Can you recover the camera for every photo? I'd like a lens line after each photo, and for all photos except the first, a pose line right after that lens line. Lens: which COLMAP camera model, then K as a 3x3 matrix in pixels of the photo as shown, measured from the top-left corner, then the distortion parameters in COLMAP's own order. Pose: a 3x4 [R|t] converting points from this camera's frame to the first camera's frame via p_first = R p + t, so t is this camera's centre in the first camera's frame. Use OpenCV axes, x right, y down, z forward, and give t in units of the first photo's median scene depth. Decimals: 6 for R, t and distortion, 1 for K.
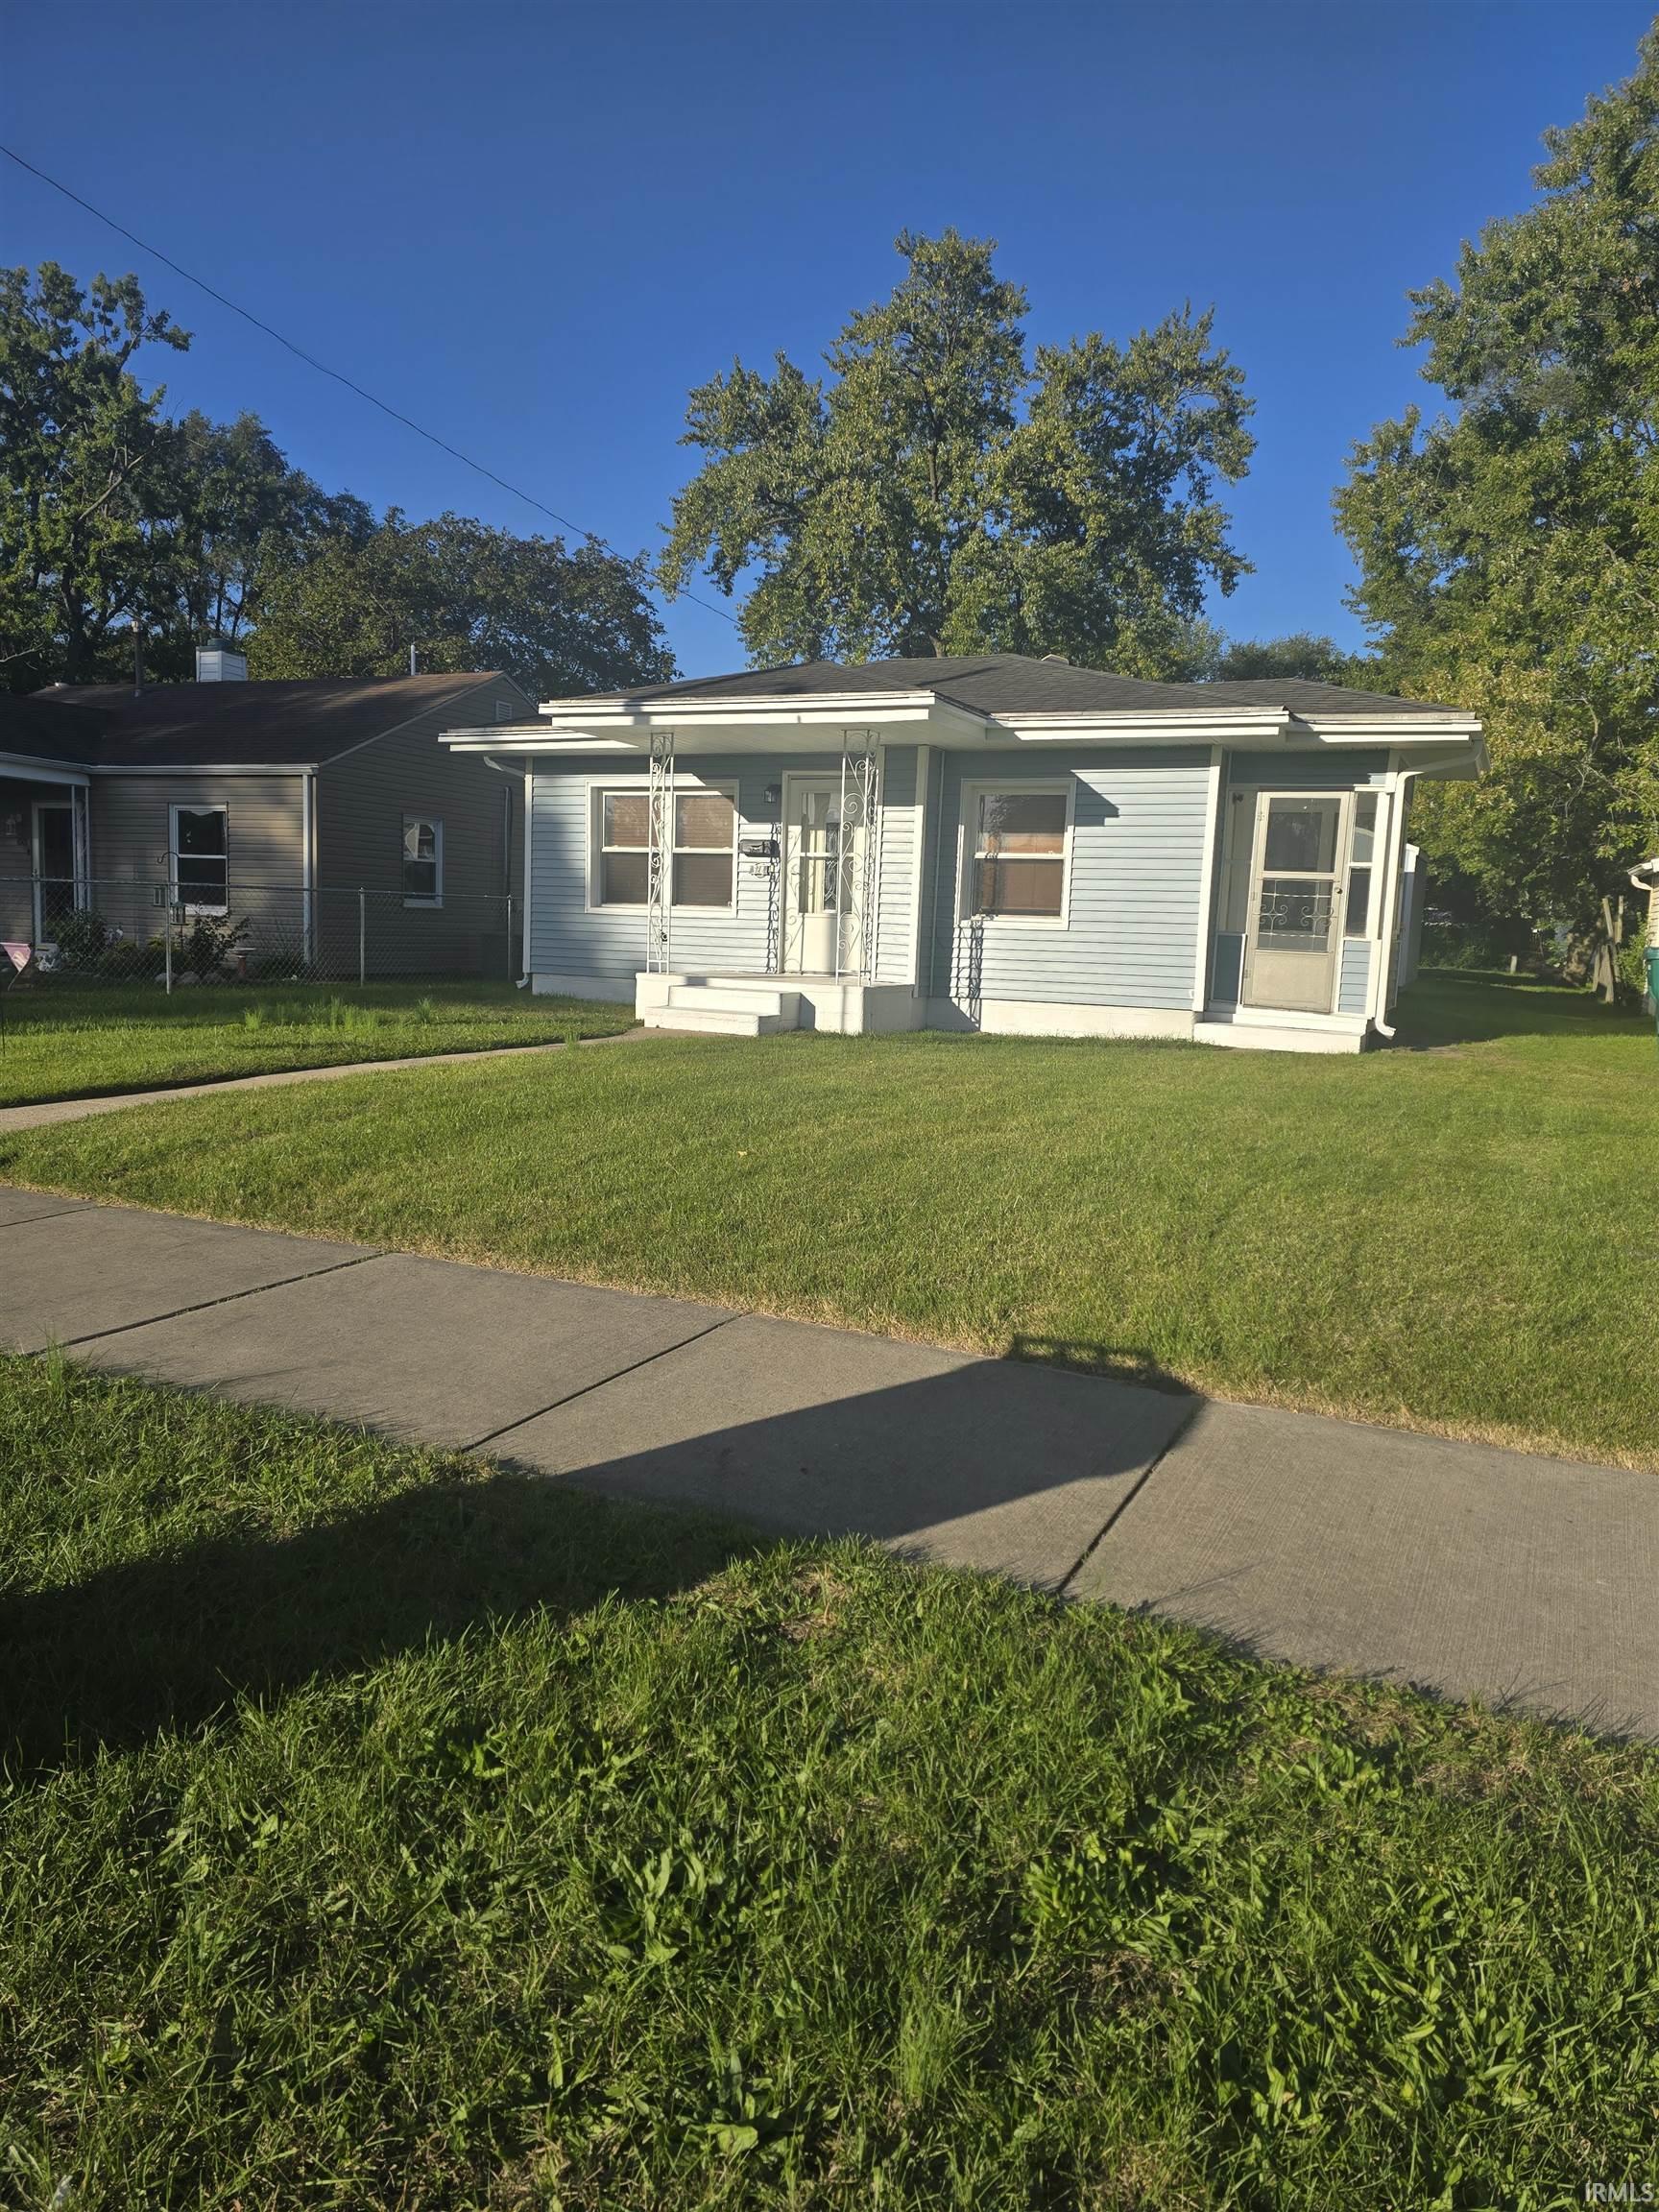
lens RADIAL K [[1483.2, 0, 976.0], [0, 1483.2, 1101.0], [0, 0, 1]] dist [0.069922, -0.080803]
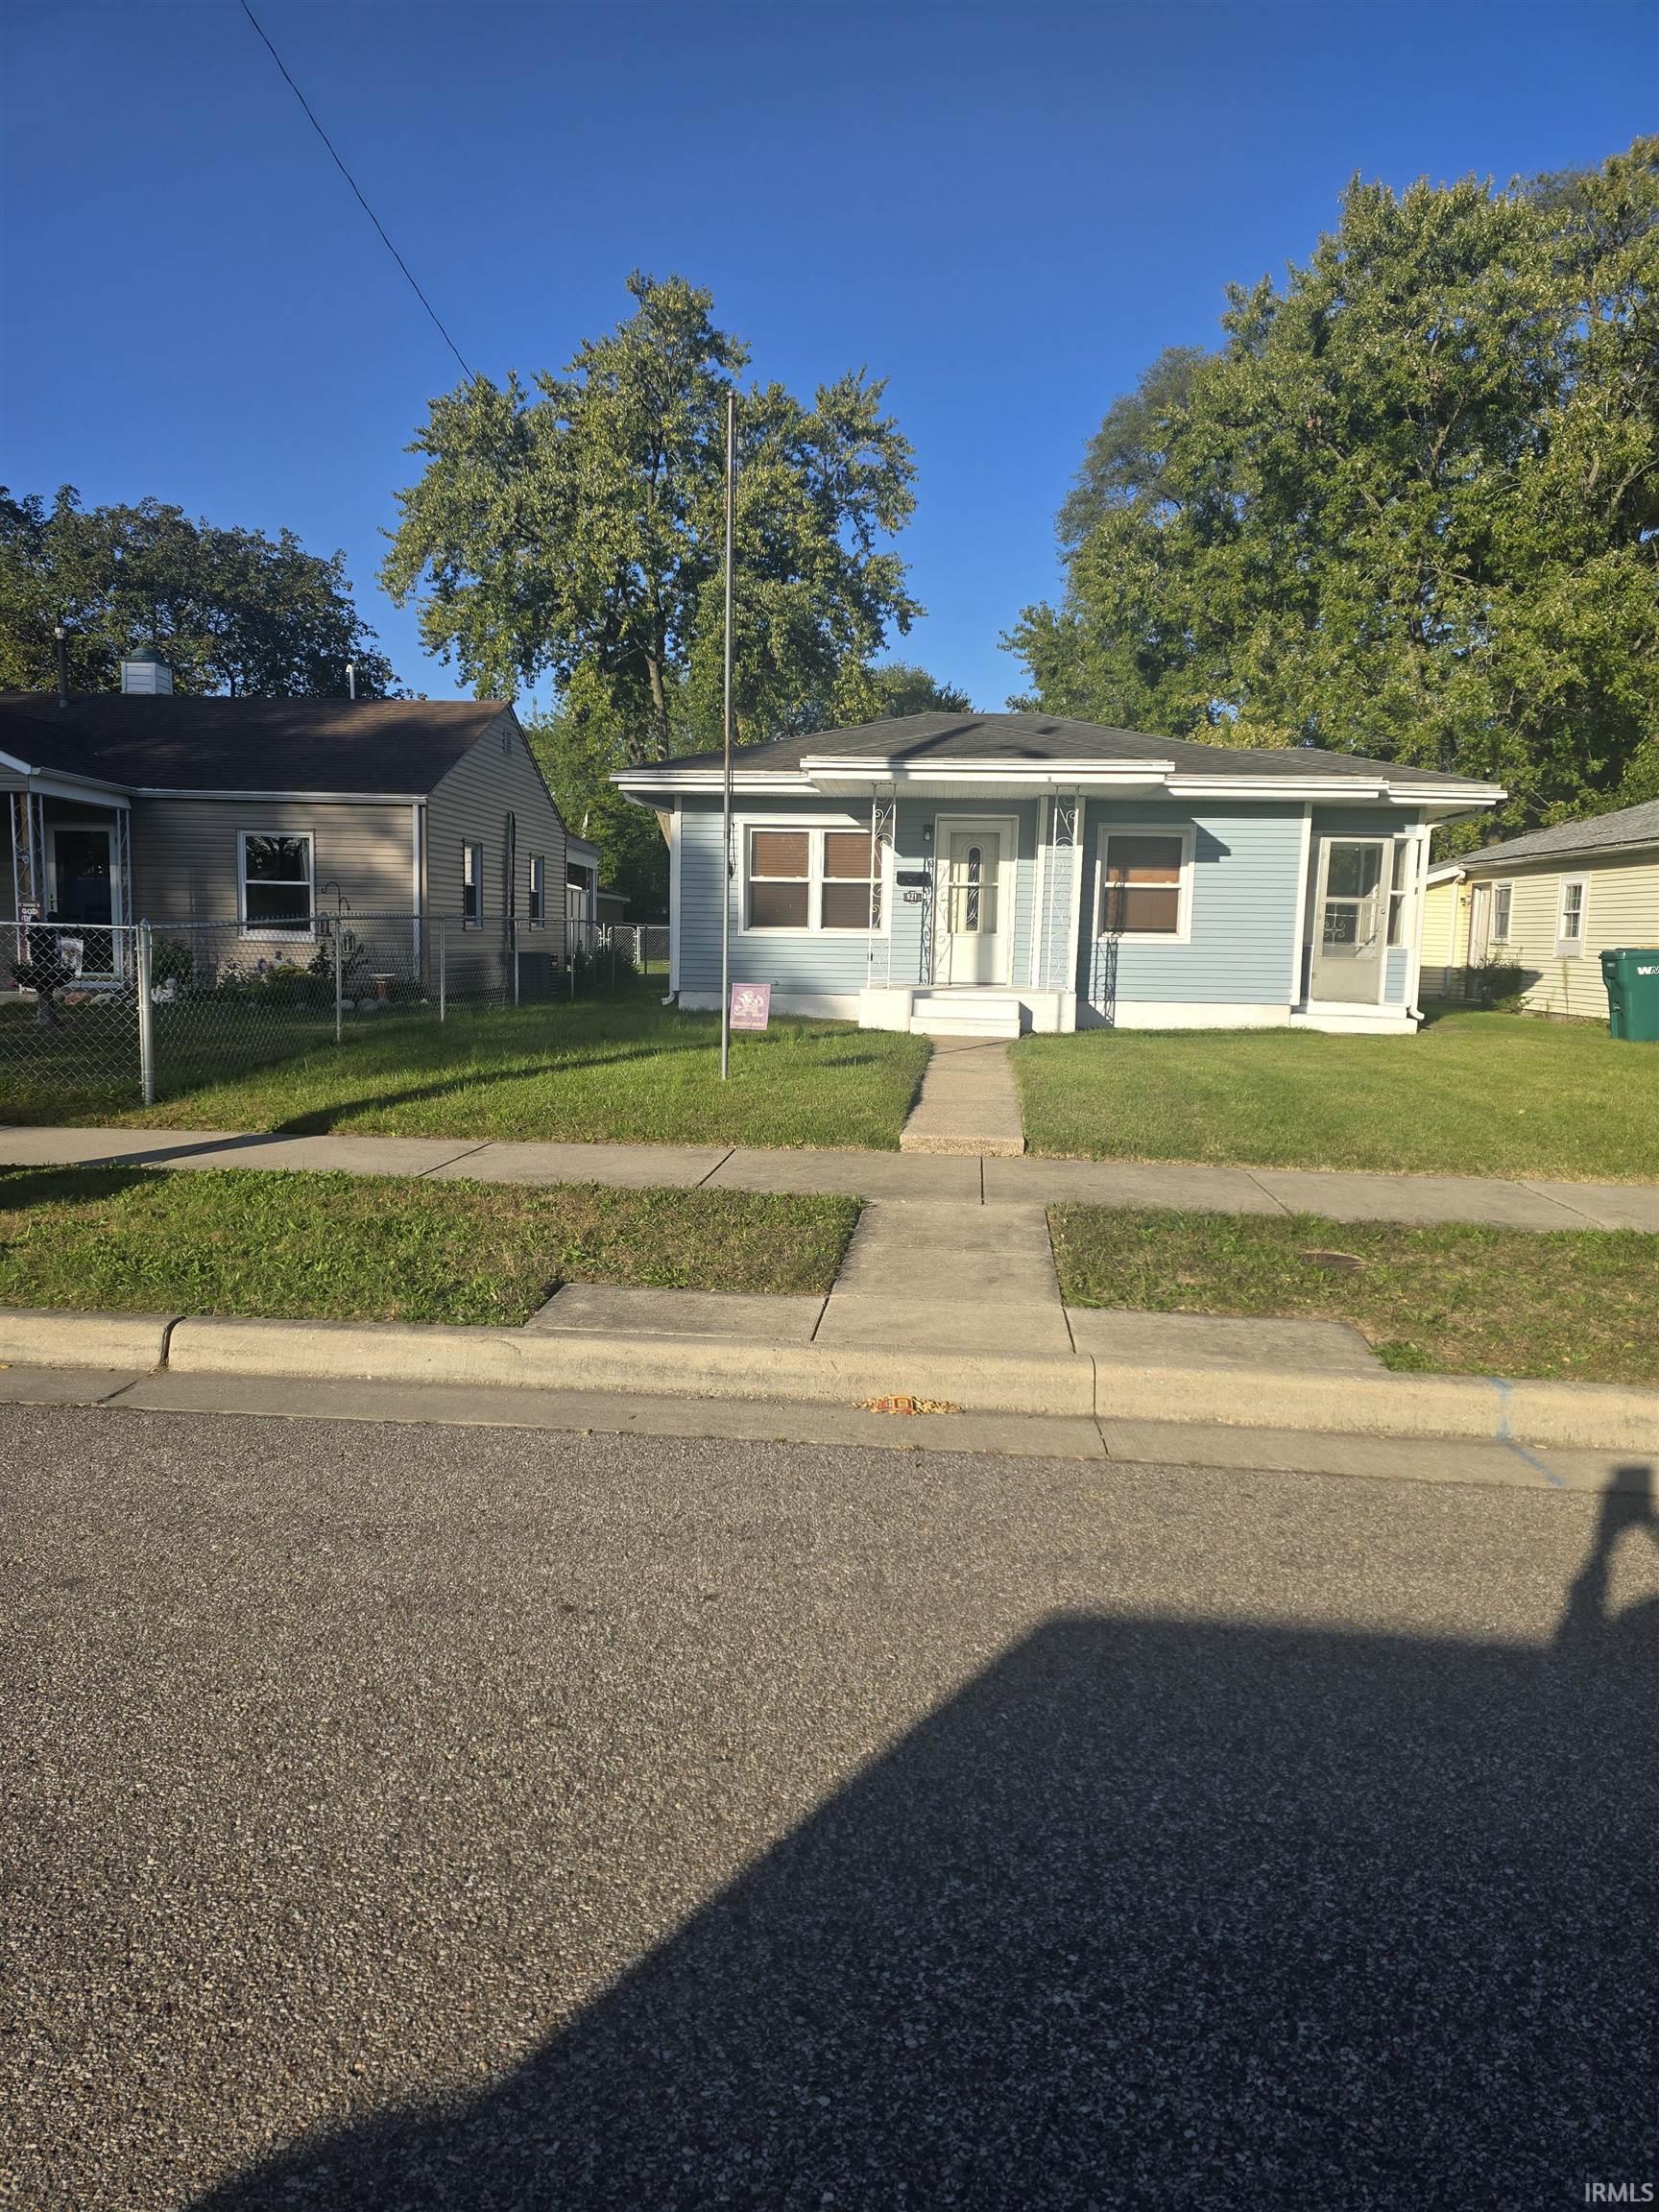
lens RADIAL K [[1496.5, 0, 829.8], [0, 1496.5, 1113.6], [0, 0, 1]] dist [0.080509, -0.086288]
pose [[0.931150, -0.058962, 0.359838, -0.644691], [0.053872, 0.998255, 0.024168, -0.016820], [-0.360635, -0.003119, 0.932702, -0.082847]]
